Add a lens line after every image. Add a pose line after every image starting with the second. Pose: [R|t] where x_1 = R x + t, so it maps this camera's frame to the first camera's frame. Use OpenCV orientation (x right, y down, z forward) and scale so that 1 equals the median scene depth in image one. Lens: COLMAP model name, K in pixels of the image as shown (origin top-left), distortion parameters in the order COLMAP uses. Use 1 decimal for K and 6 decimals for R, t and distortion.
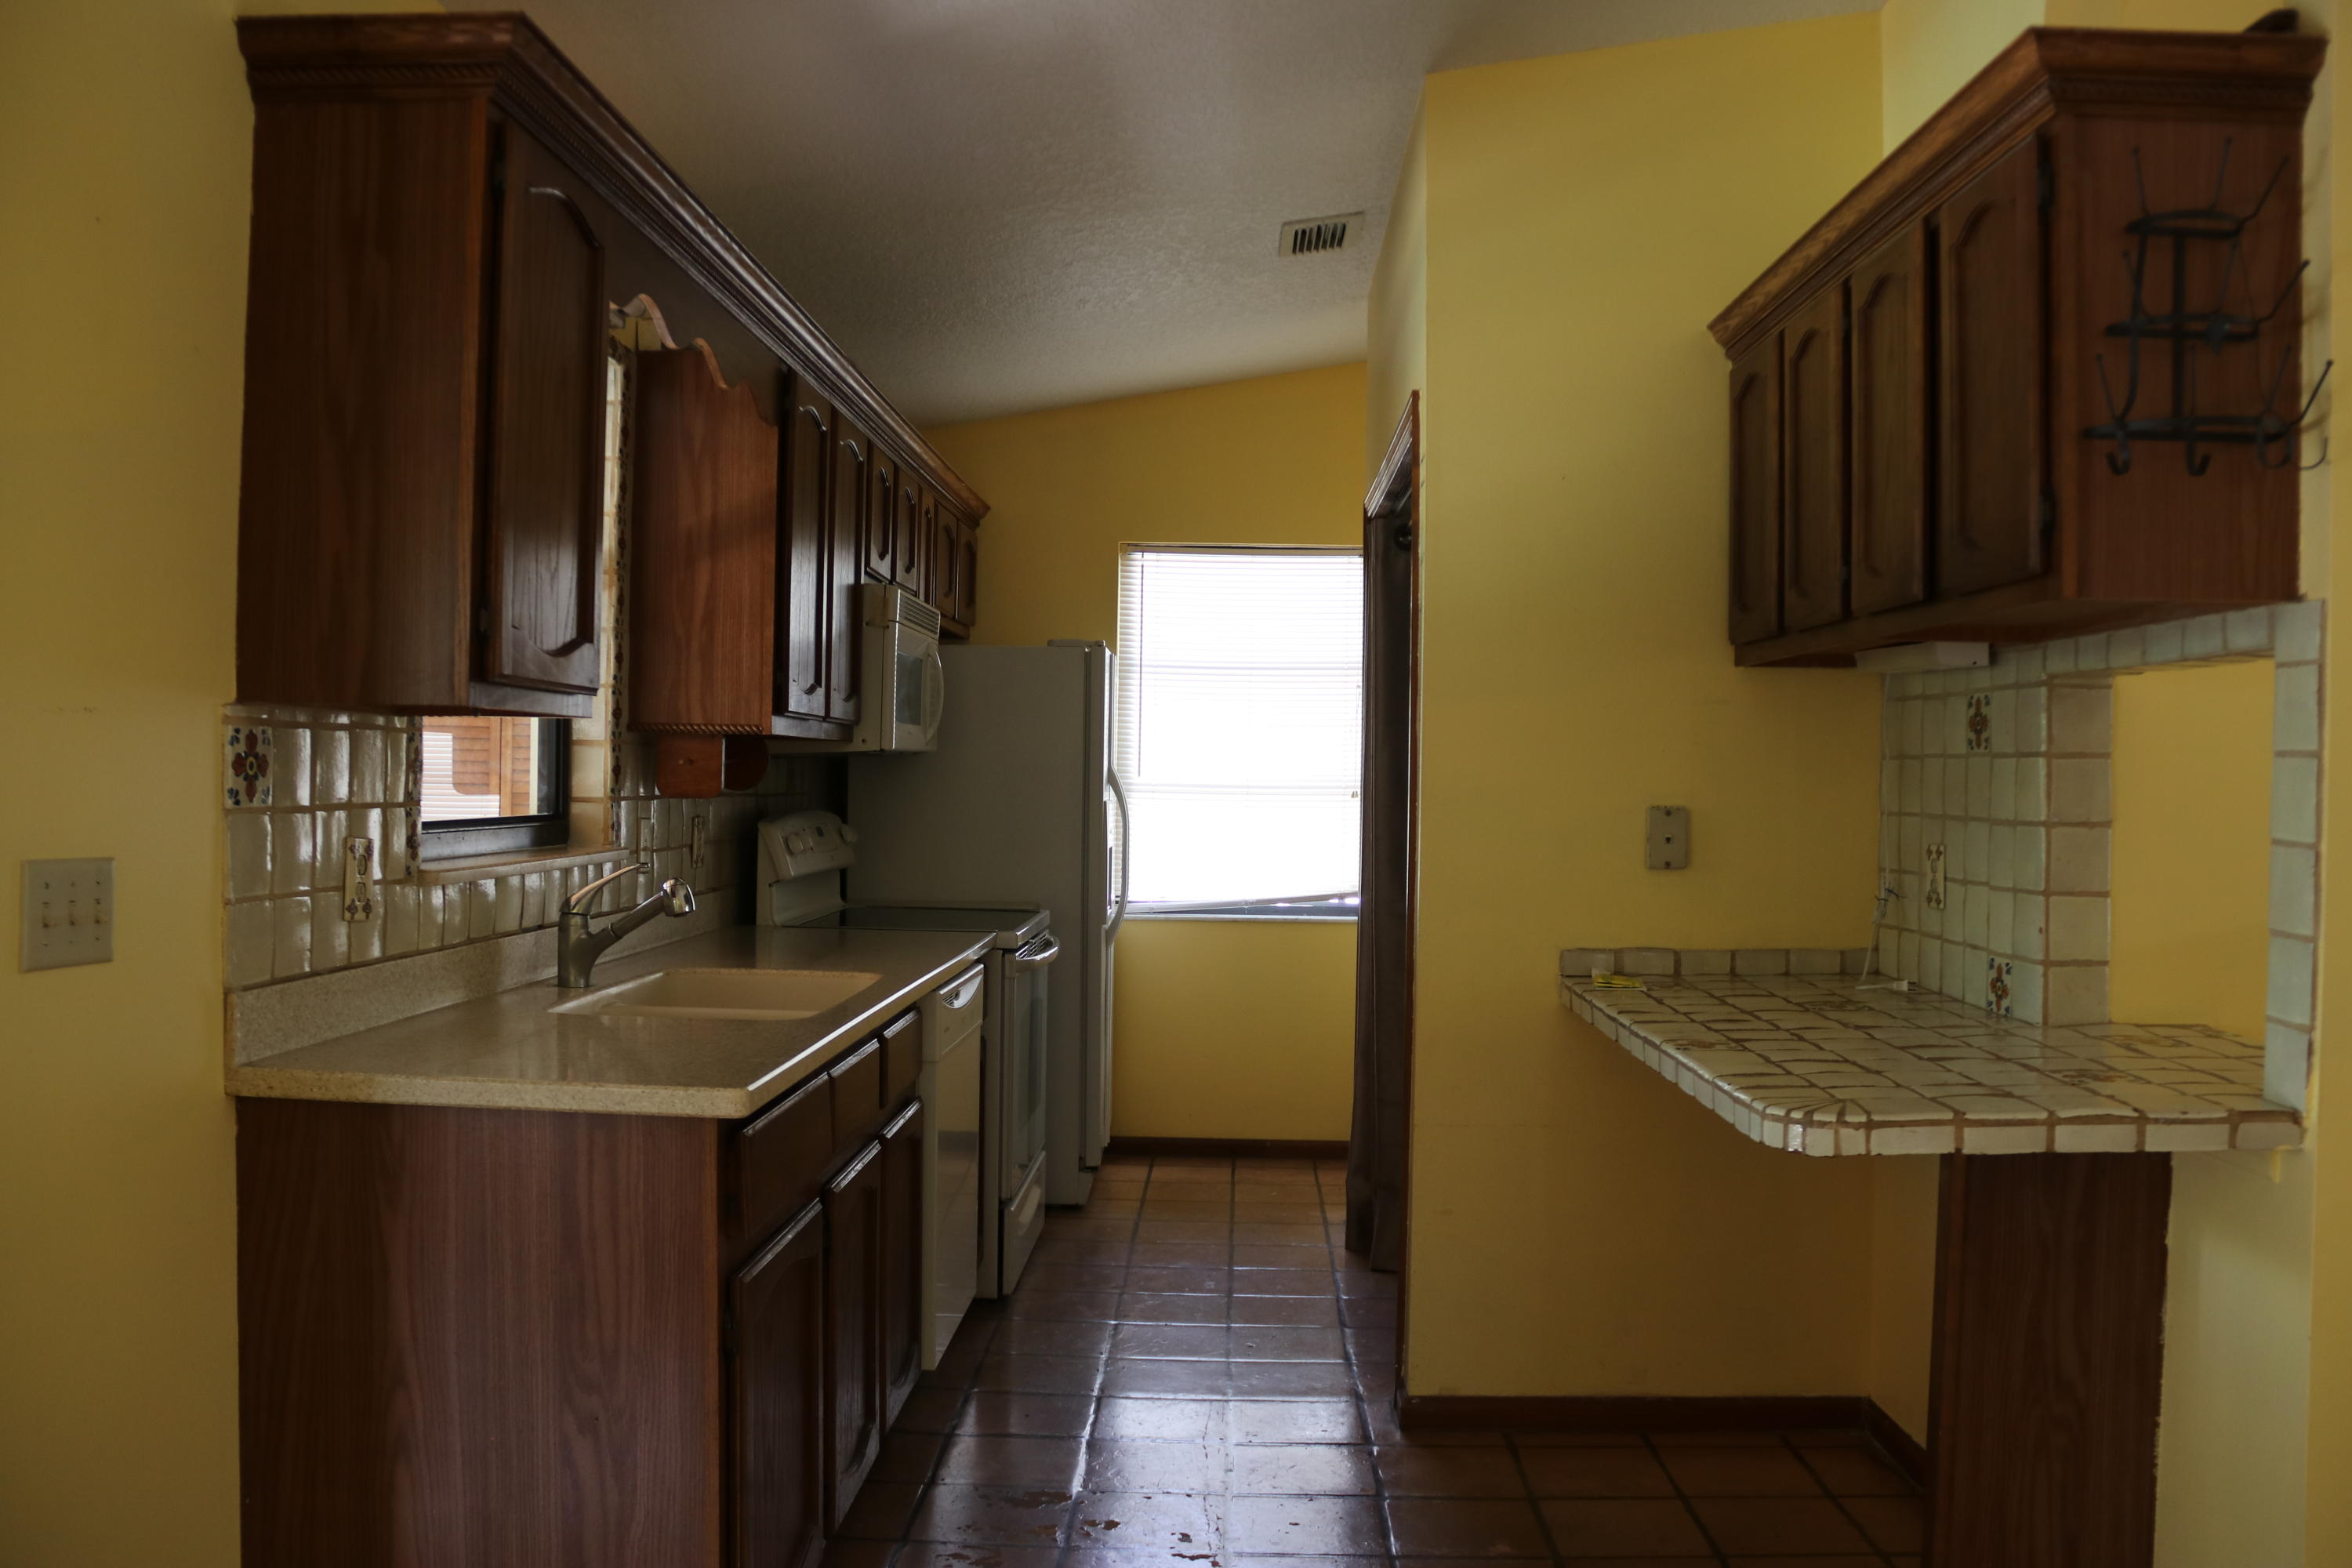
lens RADIAL K [[1959.0, 0, 1173.4], [0, 1959.0, 799.7], [0, 0, 1]] dist [-0.118345, 0.044471]
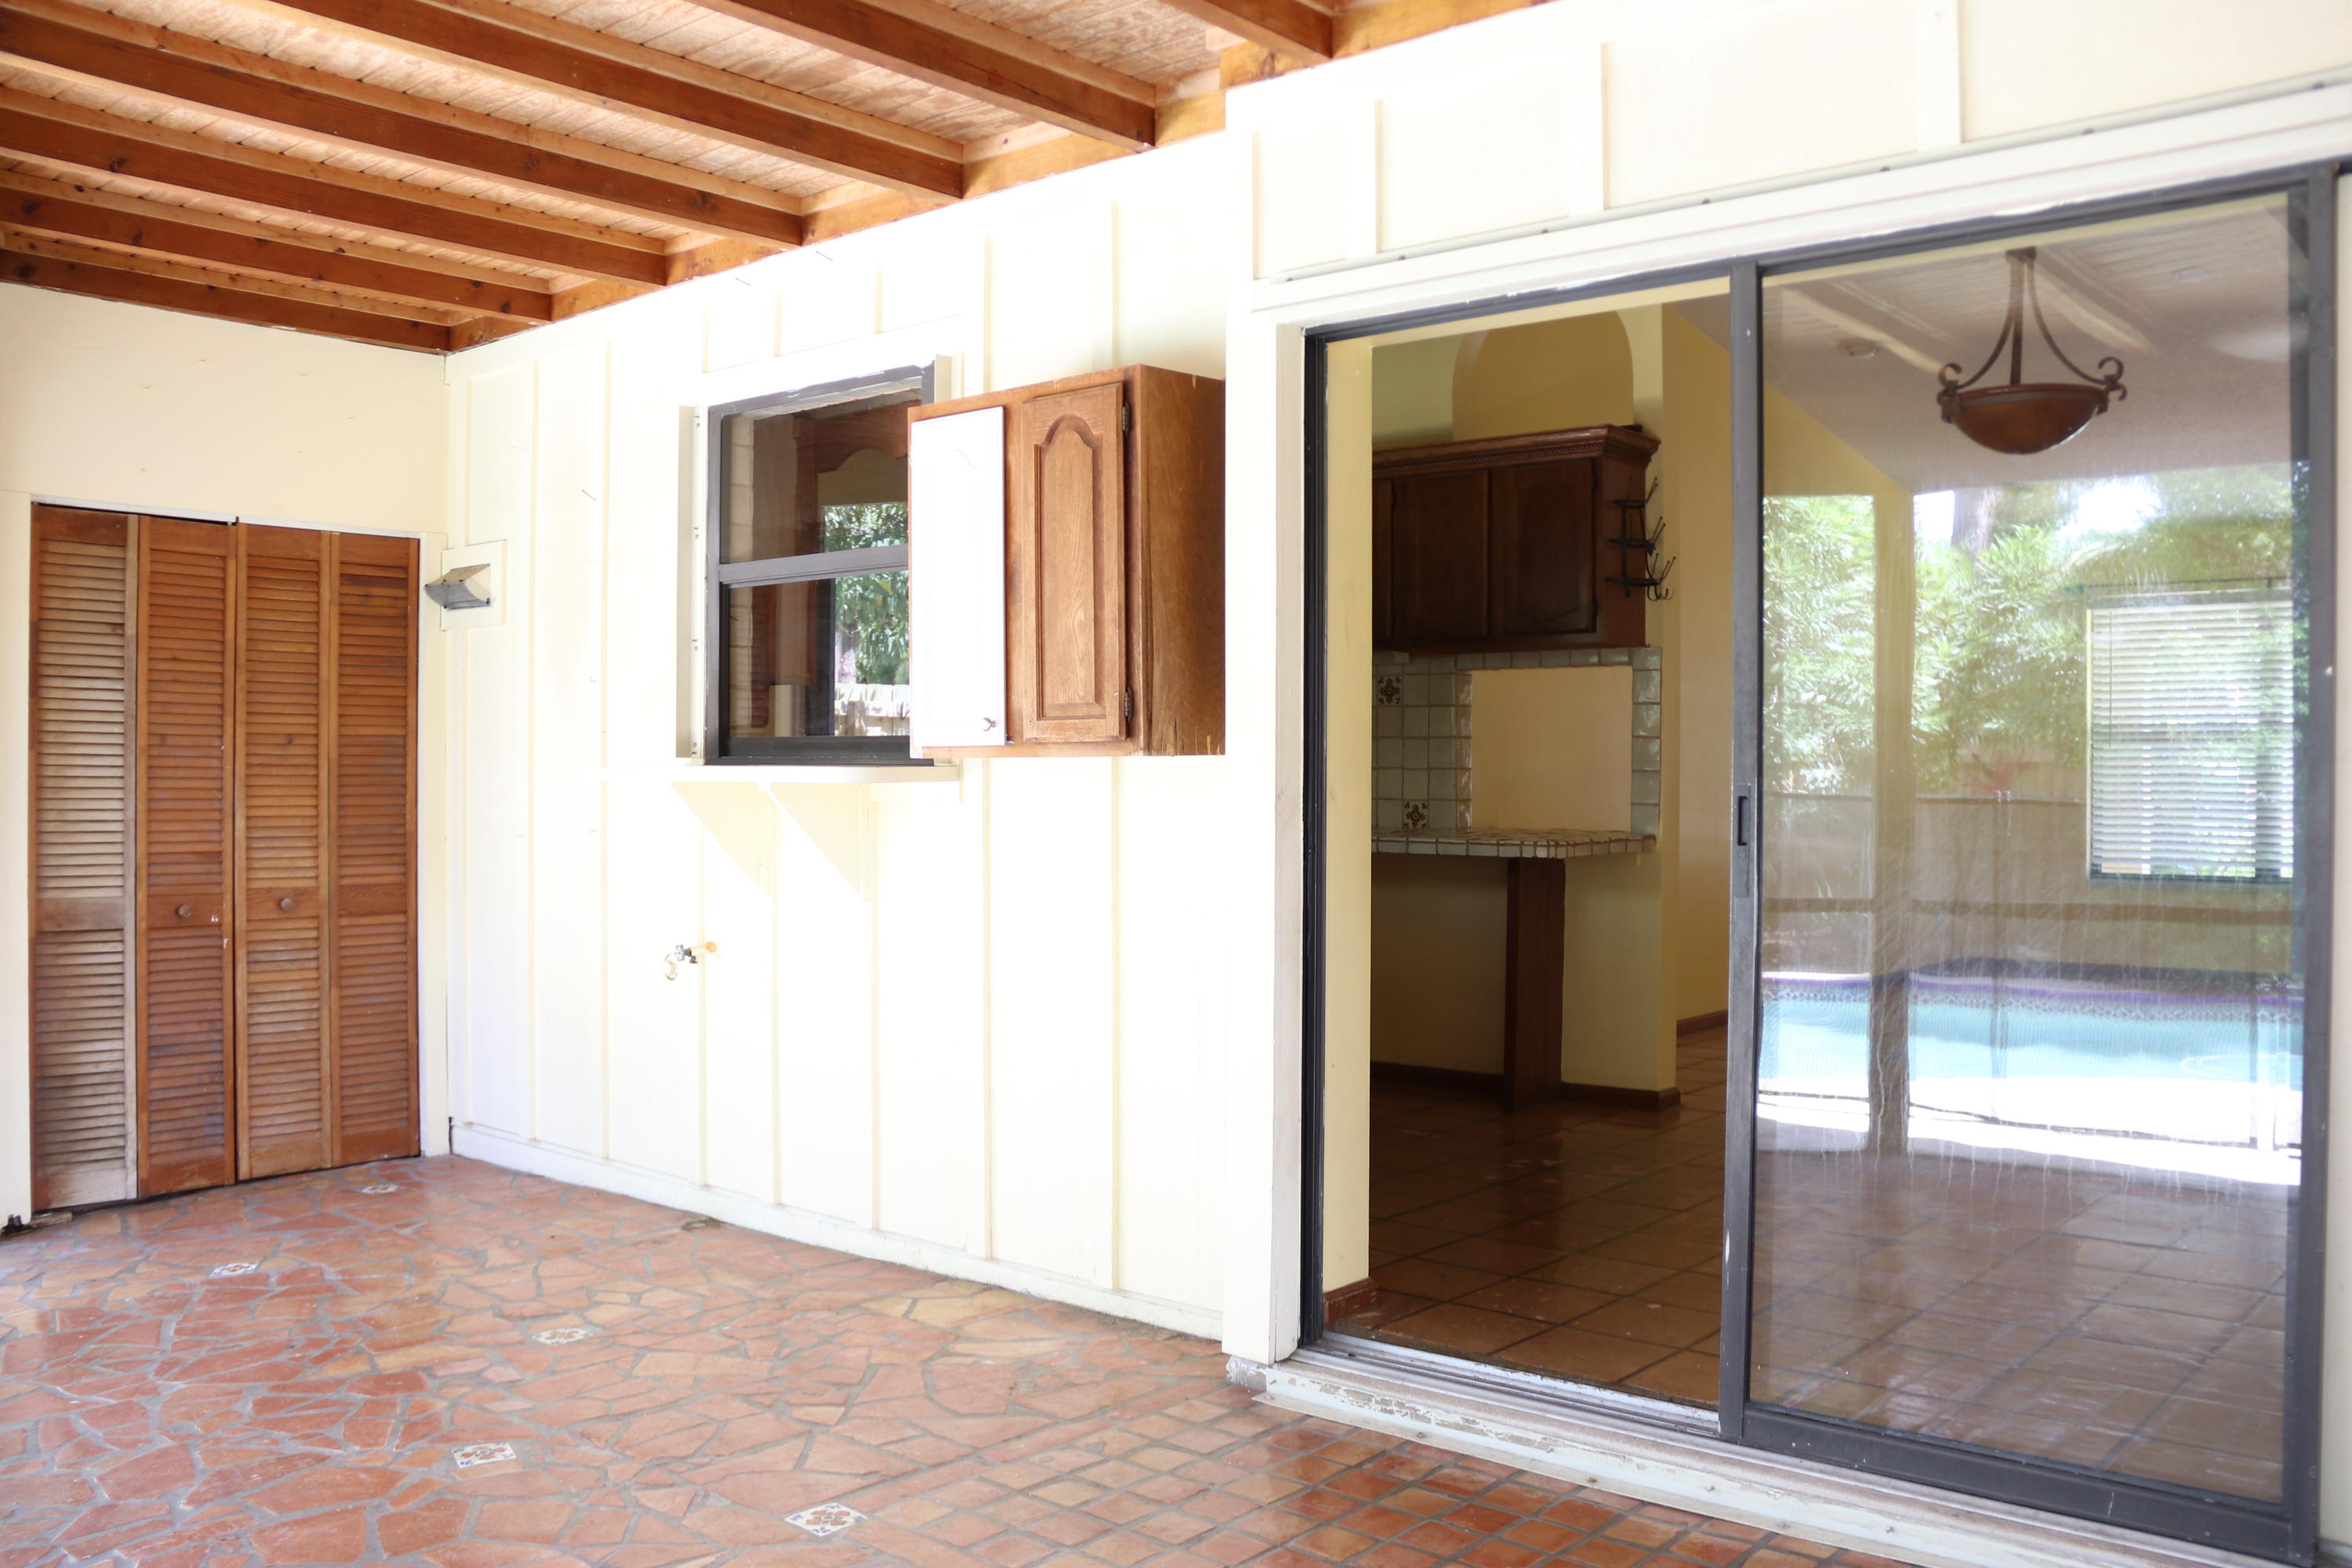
lens RADIAL K [[1959.0, 0, 1175.7], [0, 1959.0, 787.8], [0, 0, 1]] dist [-0.118345, 0.044471]
pose [[0.598202, -0.013943, 0.801224, -2.001324], [0.012488, 0.999889, 0.008076, 0.064469], [-0.801248, 0.005175, 0.598310, -0.122717]]
